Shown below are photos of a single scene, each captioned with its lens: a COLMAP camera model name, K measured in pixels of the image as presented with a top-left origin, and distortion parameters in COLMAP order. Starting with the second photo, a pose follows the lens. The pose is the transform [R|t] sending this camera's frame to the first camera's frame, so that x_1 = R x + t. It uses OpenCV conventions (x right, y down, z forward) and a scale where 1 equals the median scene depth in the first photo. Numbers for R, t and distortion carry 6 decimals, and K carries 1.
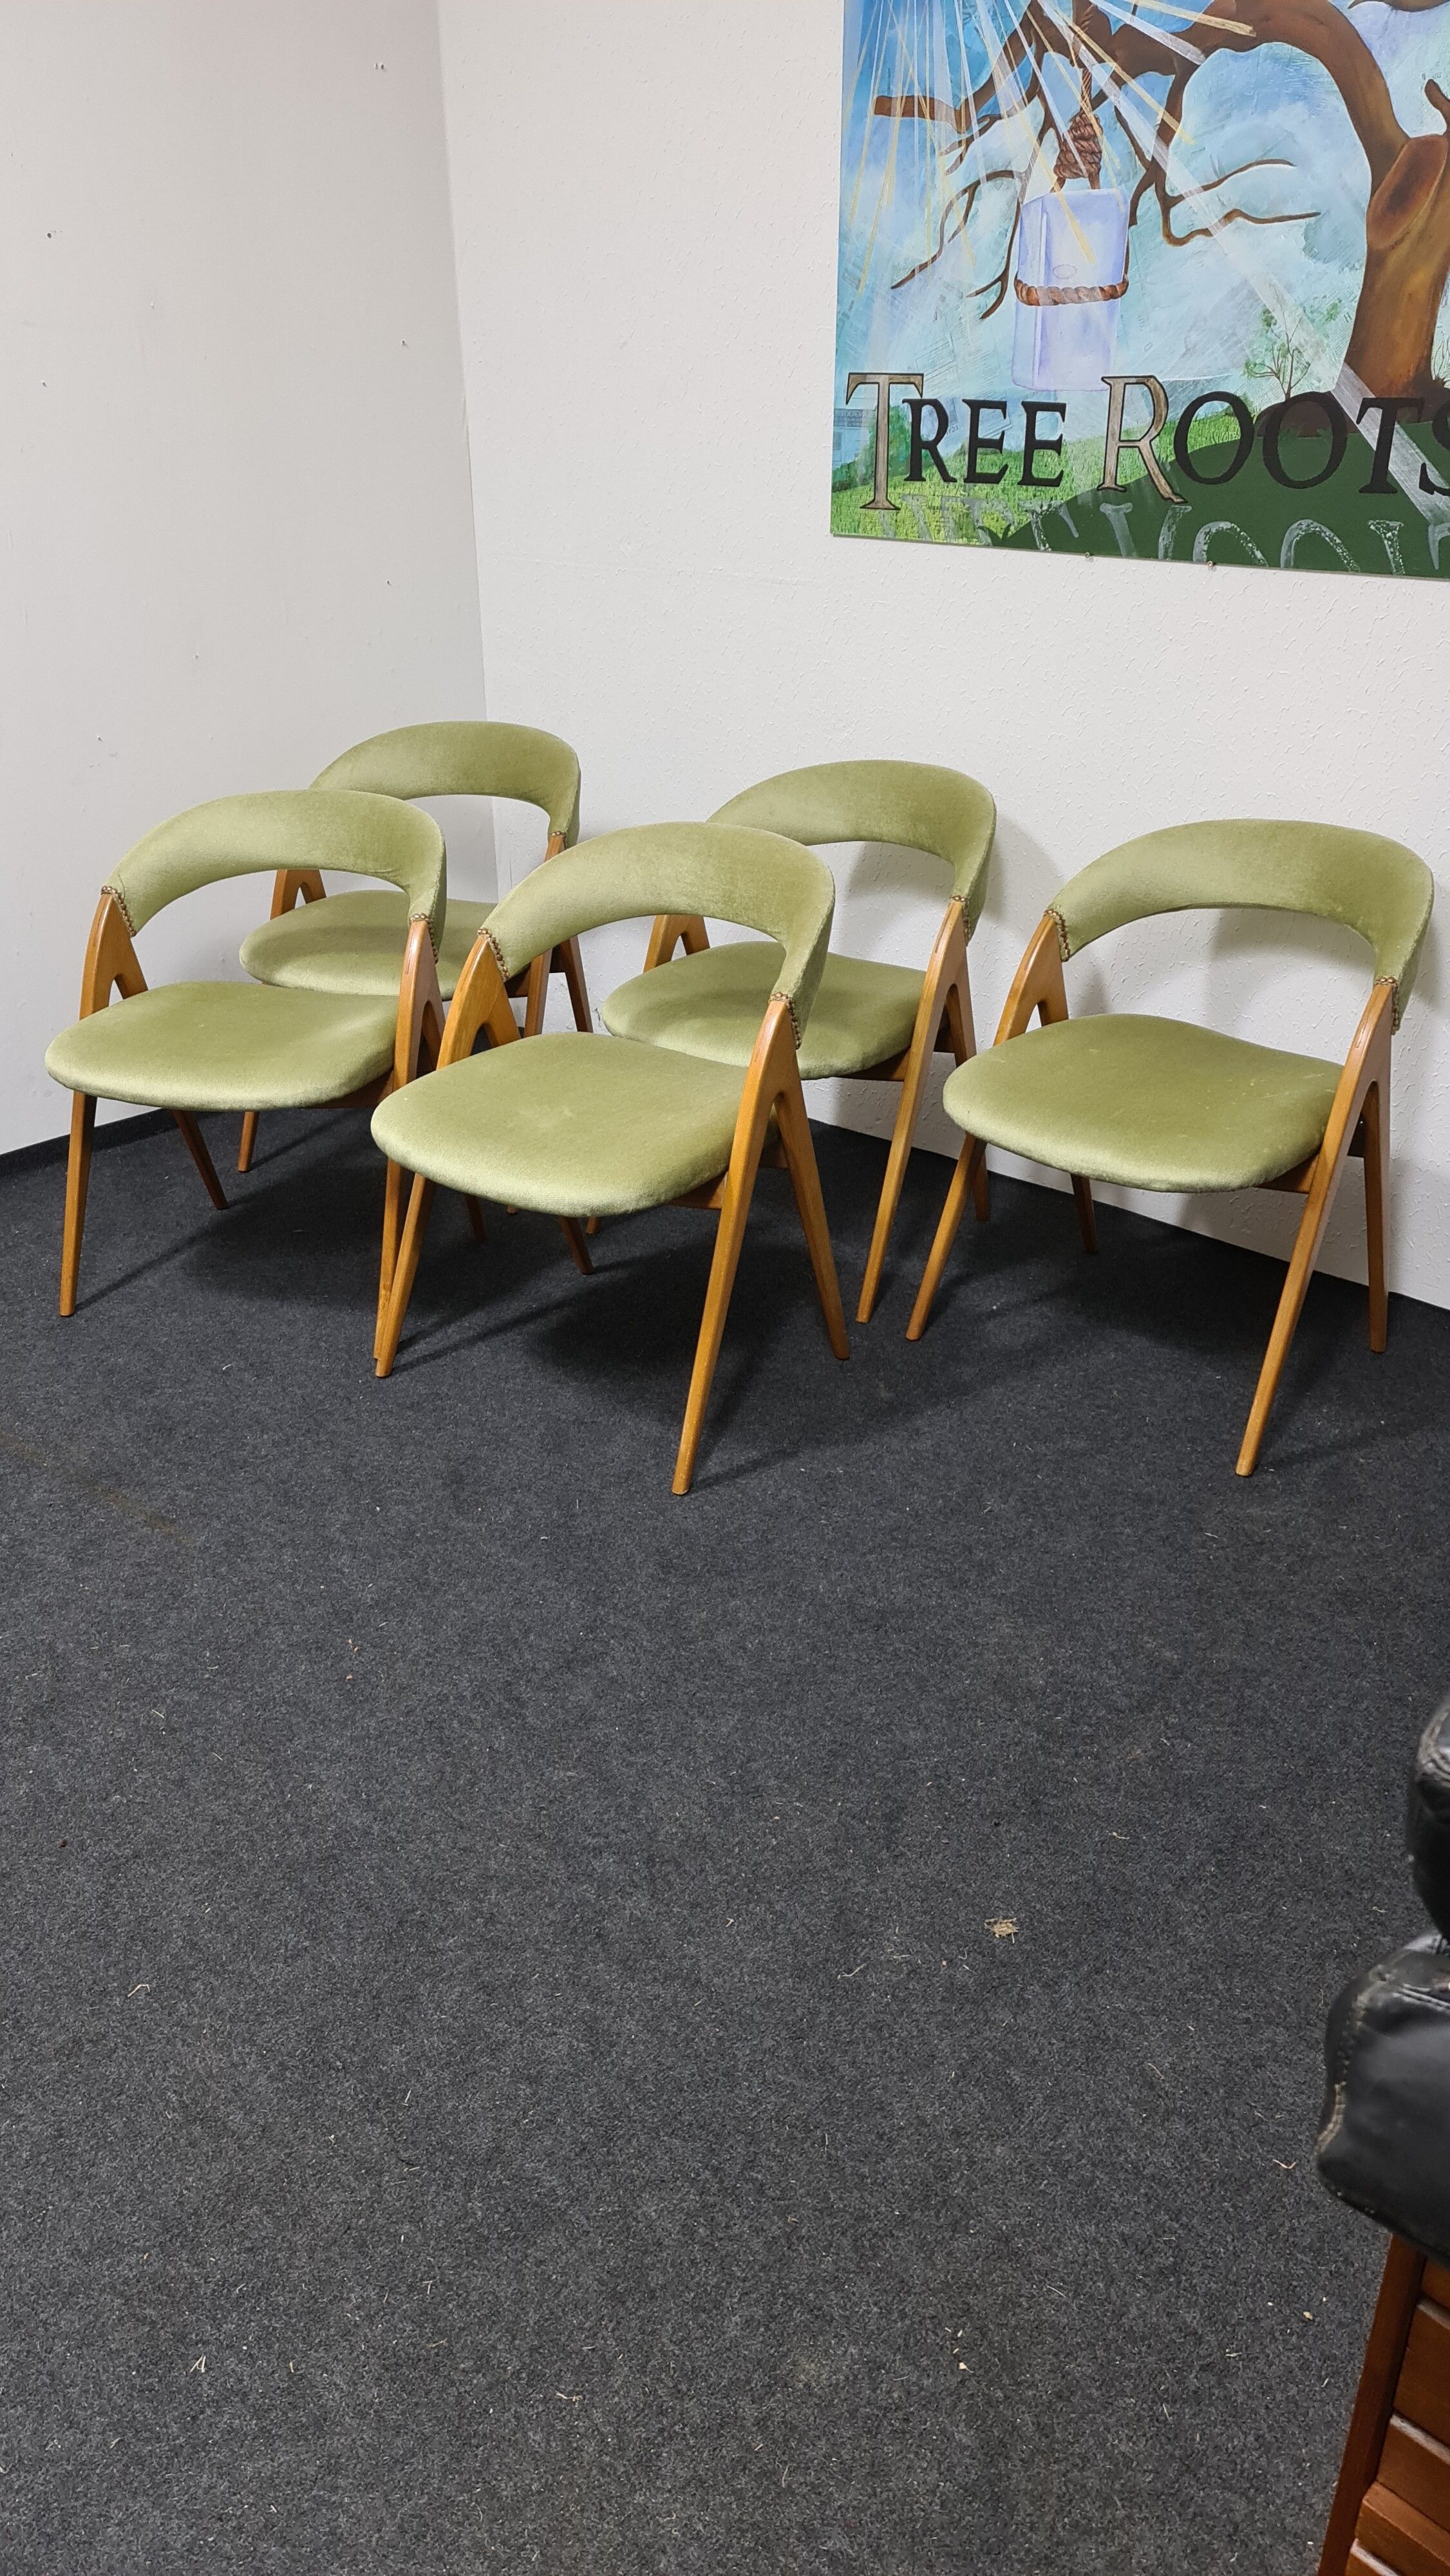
lens RADIAL K [[1894.2, 0, 711.8], [0, 1894.2, 1273.6], [0, 0, 1]] dist [0.075274, -0.061868]
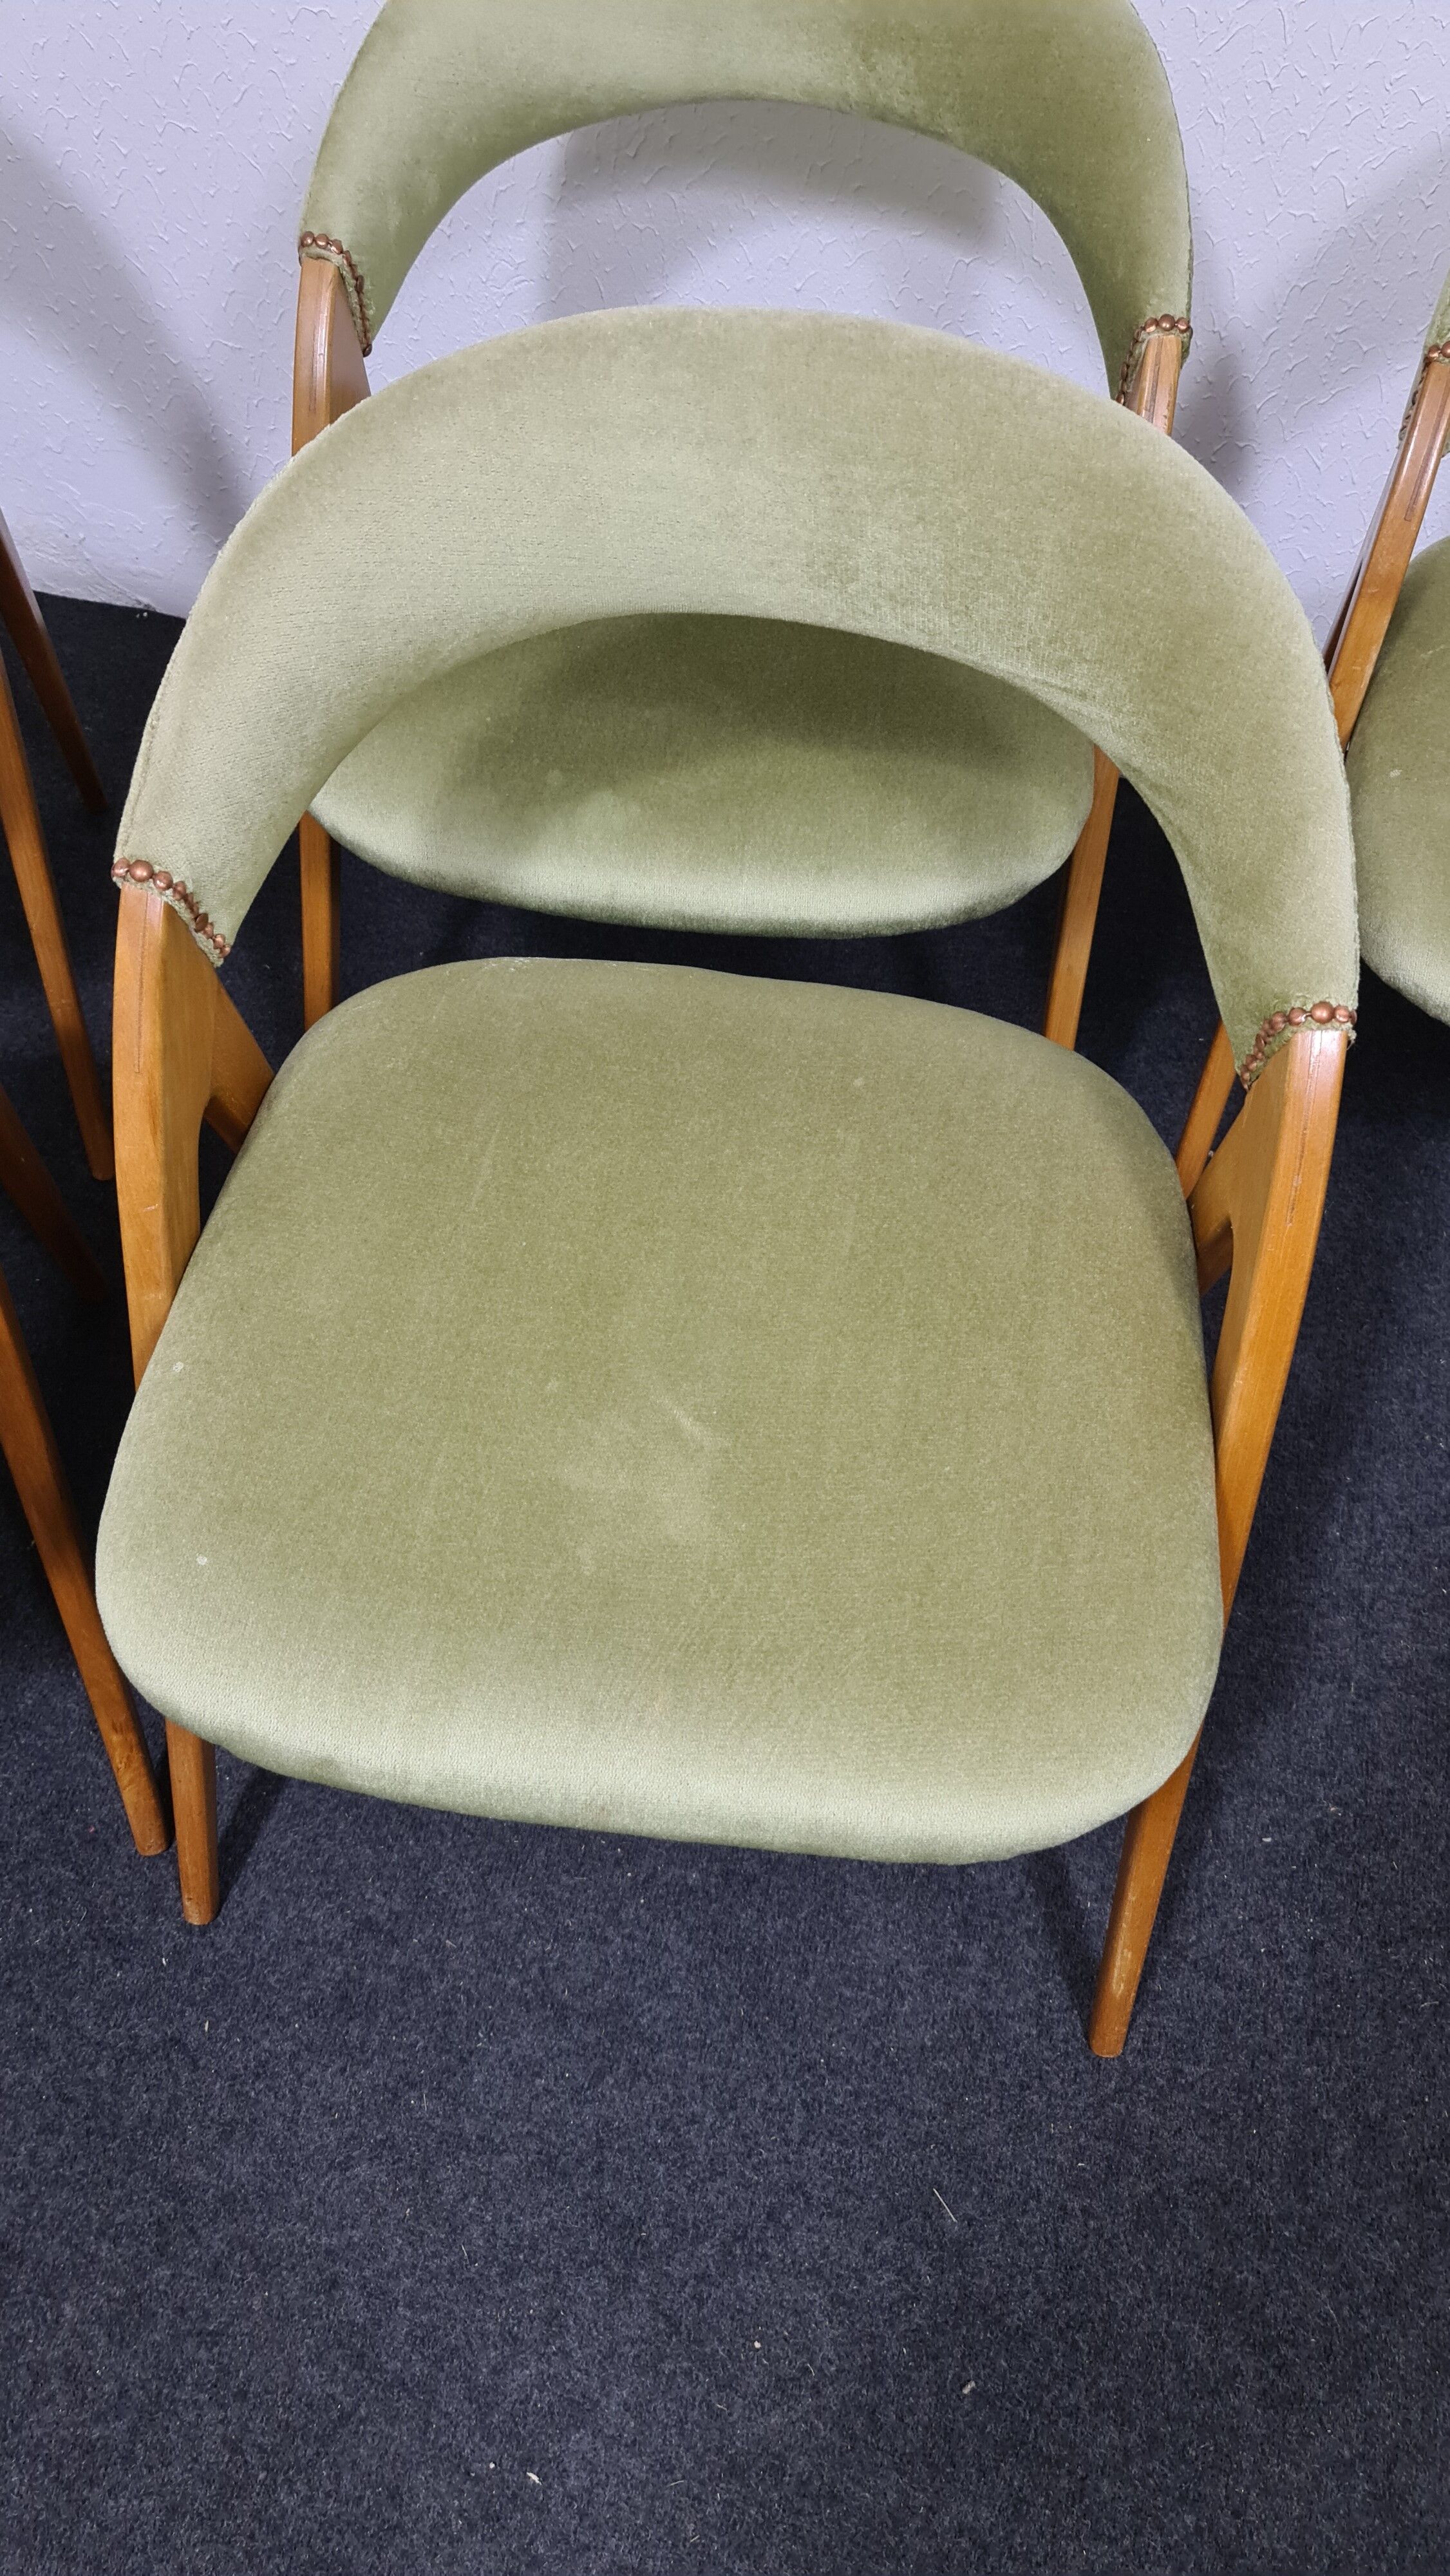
lens RADIAL K [[1894.2, 0, 705.6], [0, 1894.2, 1278.0], [0, 0, 1]] dist [0.075274, -0.061868]
pose [[0.873707, -0.373435, 0.311740, -0.159534], [0.178248, 0.842041, 0.509112, -0.263639], [-0.452618, -0.389247, 0.802262, 0.679466]]
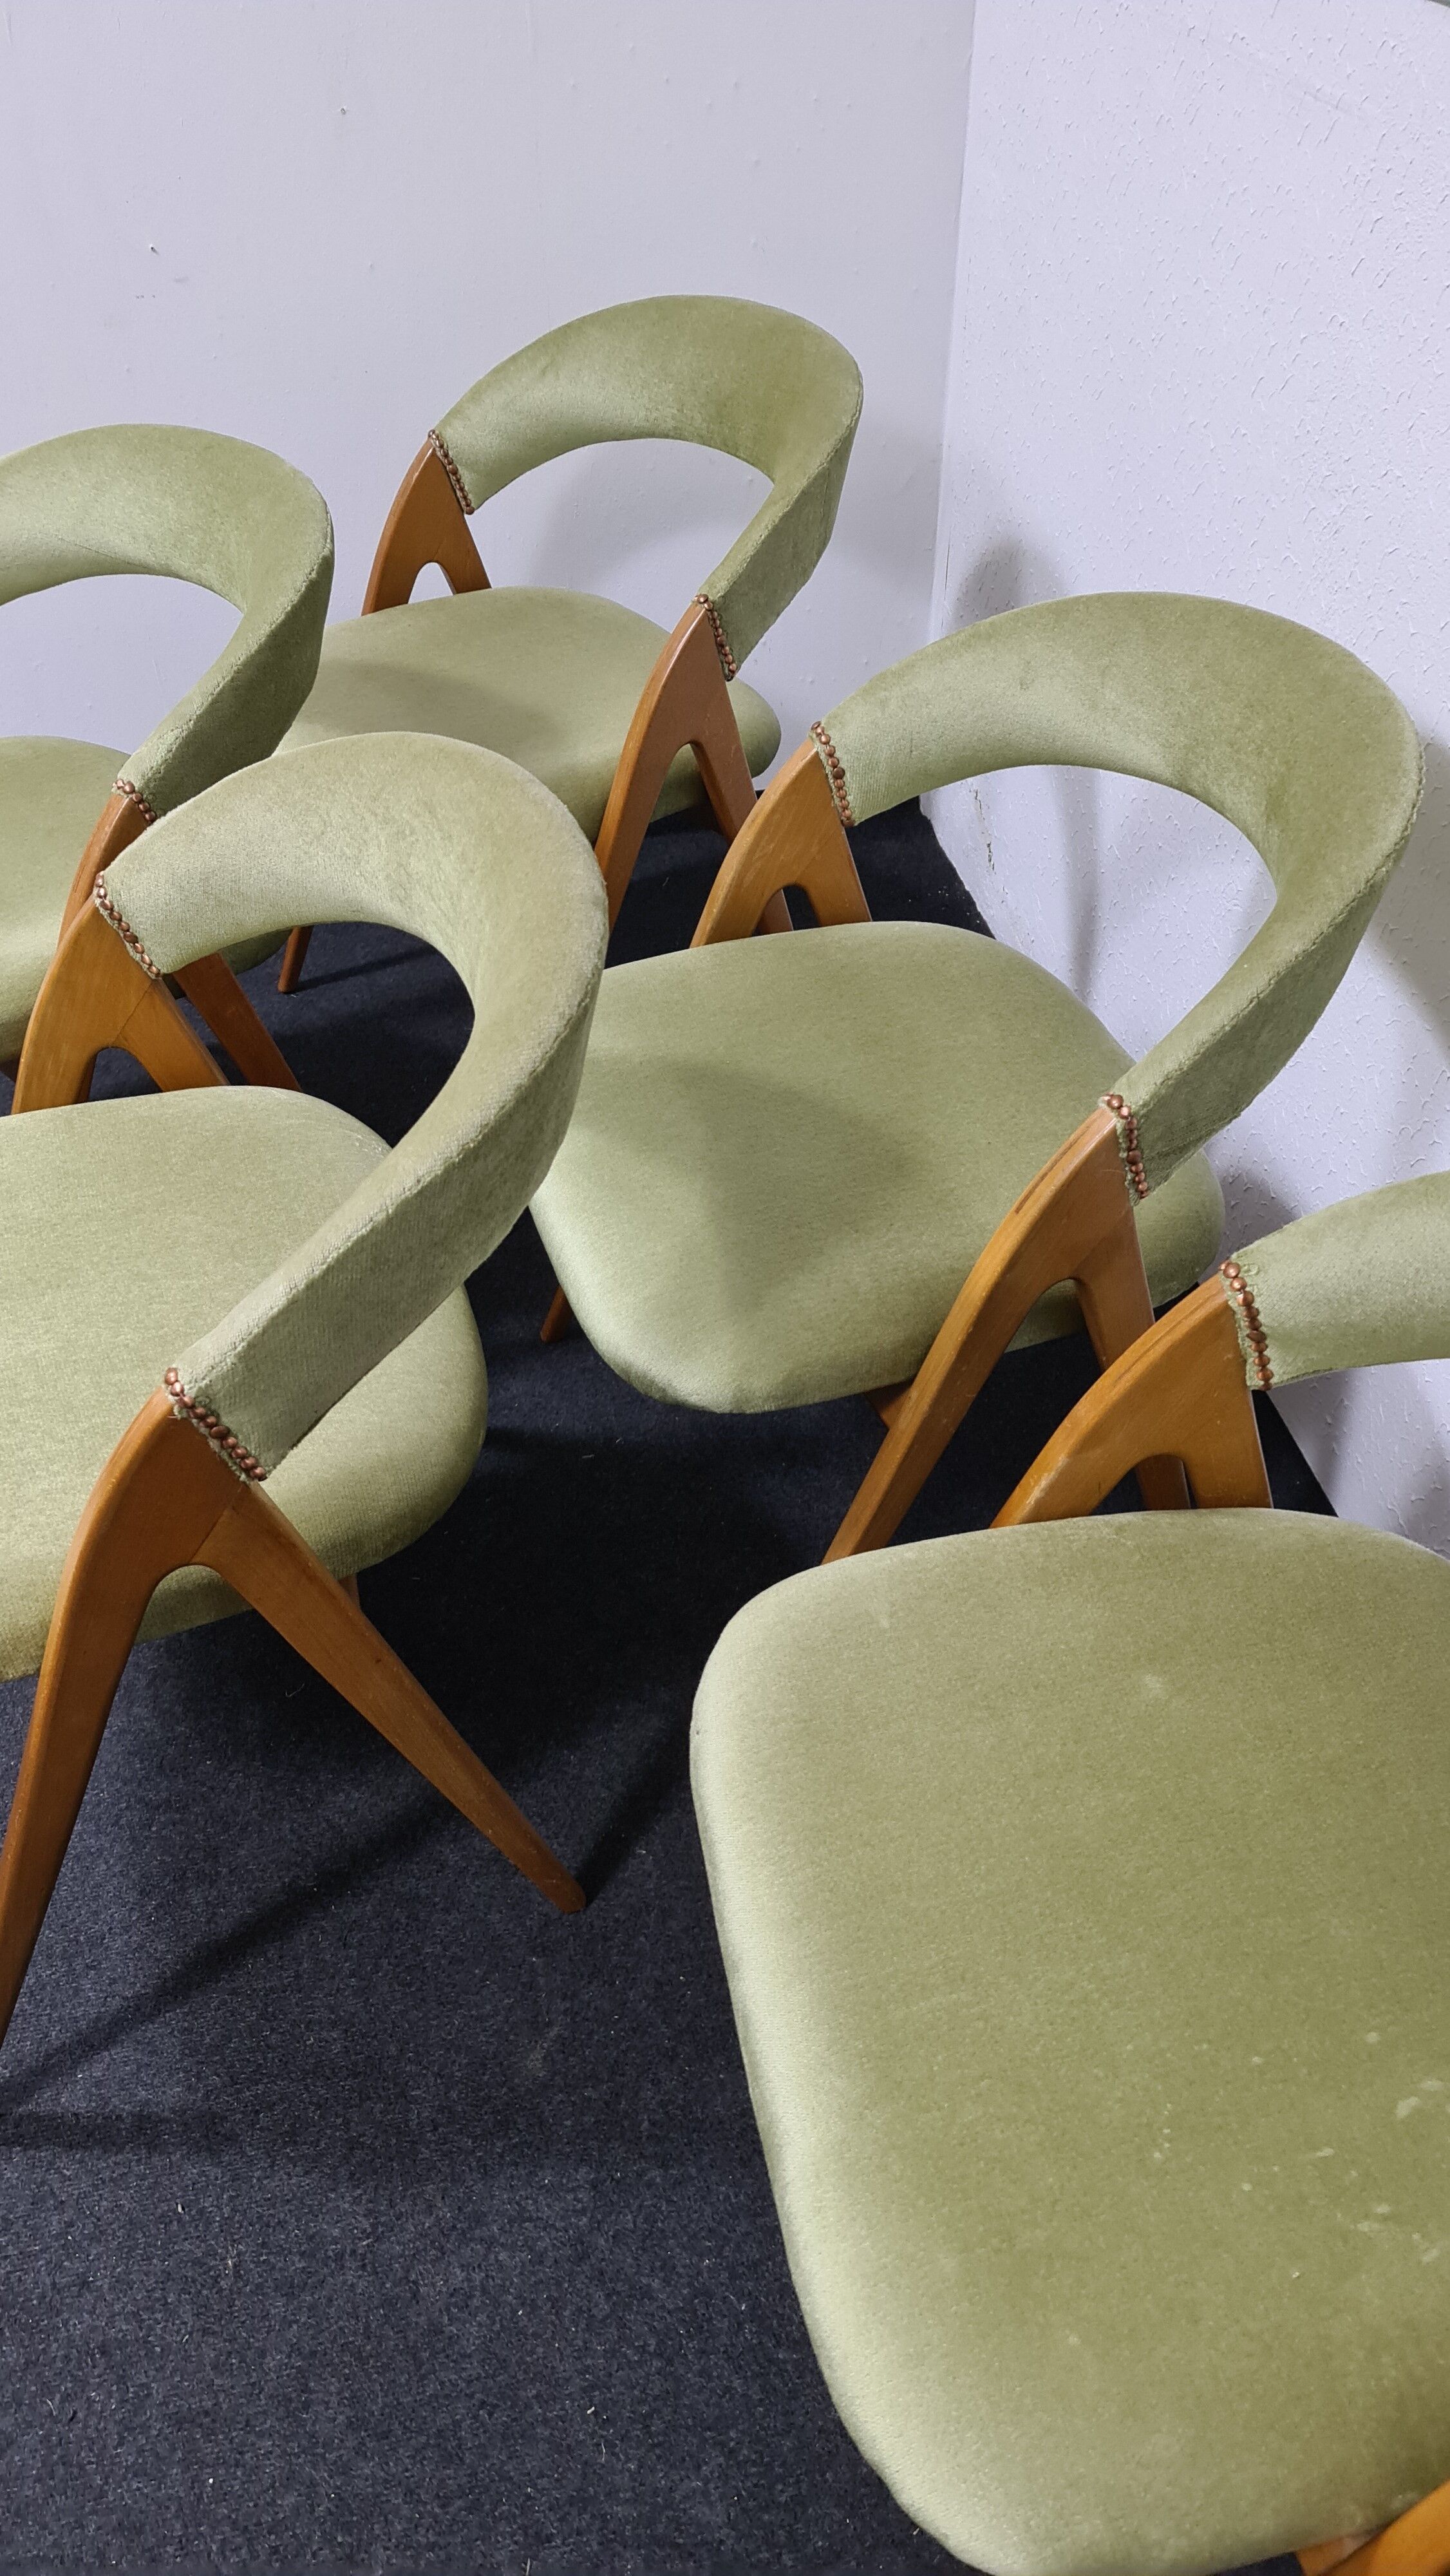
lens RADIAL K [[1894.2, 0, 719.3], [0, 1894.2, 1271.9], [0, 0, 1]] dist [0.075274, -0.061868]
pose [[0.811844, 0.387657, -0.436613, 0.262528], [-0.246210, 0.905344, 0.346024, -0.296697], [0.529424, -0.173419, 0.830443, 0.651738]]
